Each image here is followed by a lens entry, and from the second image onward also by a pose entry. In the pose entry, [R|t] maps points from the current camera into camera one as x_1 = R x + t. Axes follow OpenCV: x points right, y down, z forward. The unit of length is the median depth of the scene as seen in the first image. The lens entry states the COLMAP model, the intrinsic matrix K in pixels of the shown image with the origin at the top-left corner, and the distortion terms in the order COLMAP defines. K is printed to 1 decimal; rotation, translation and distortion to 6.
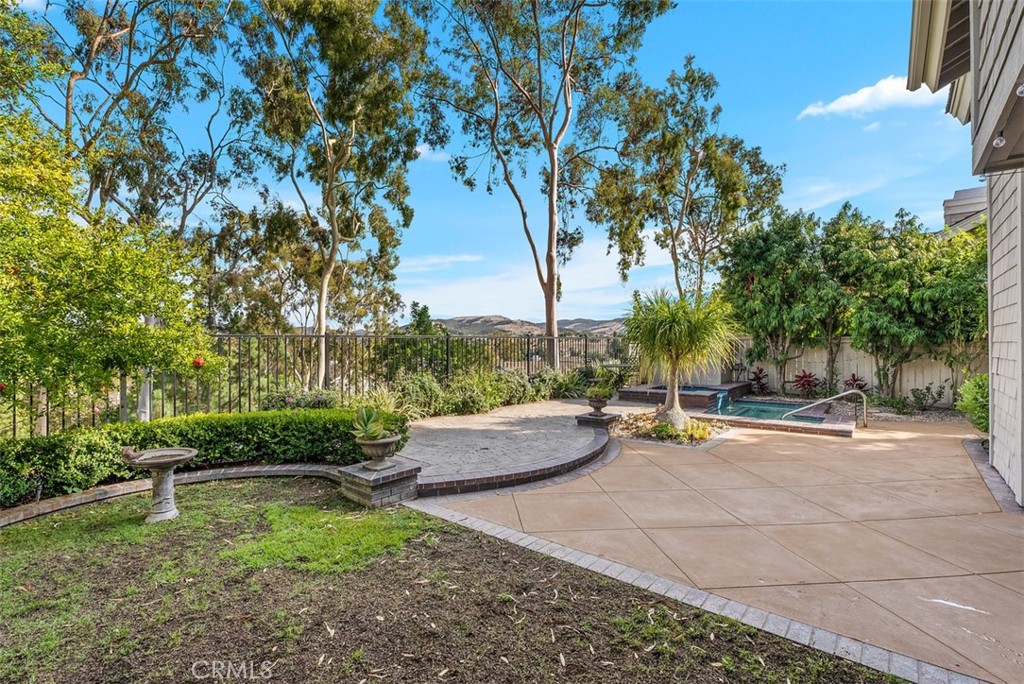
lens RADIAL K [[457.5, 0, 519.0], [0, 457.5, 342.1], [0, 0, 1]] dist [0.002982, -0.000617]
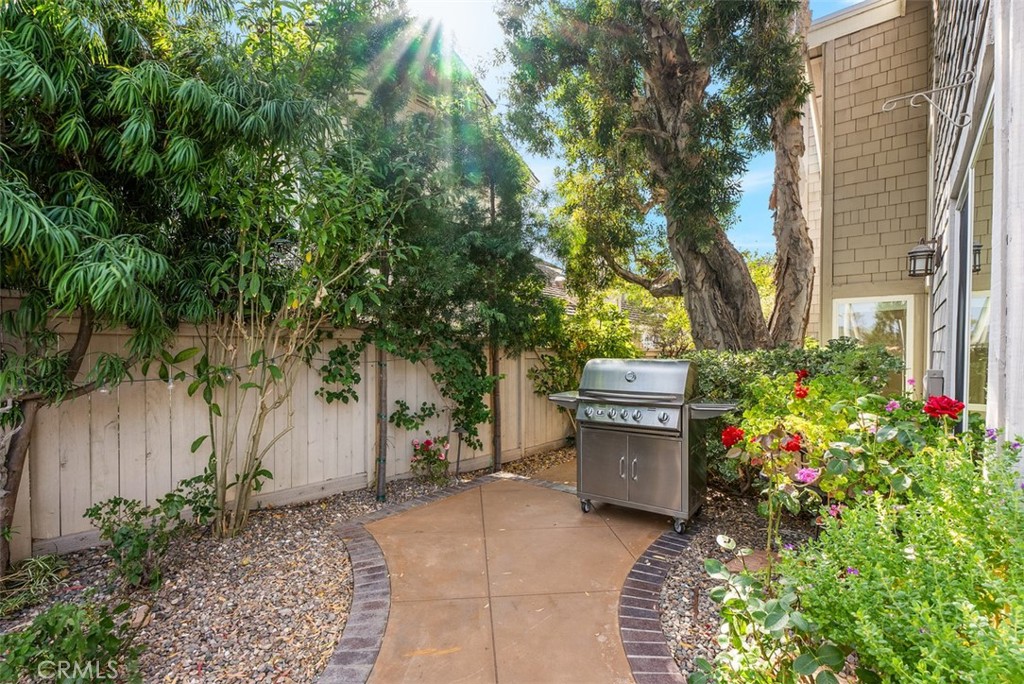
lens RADIAL K [[457.5, 0, 514.1], [0, 457.5, 347.0], [0, 0, 1]] dist [0.002982, -0.000617]
pose [[0.020856, 0.000045, 0.999782, 0.627087], [-0.001756, 0.999998, -0.000008, 0.017205], [-0.999781, -0.001756, 0.020856, 0.779843]]
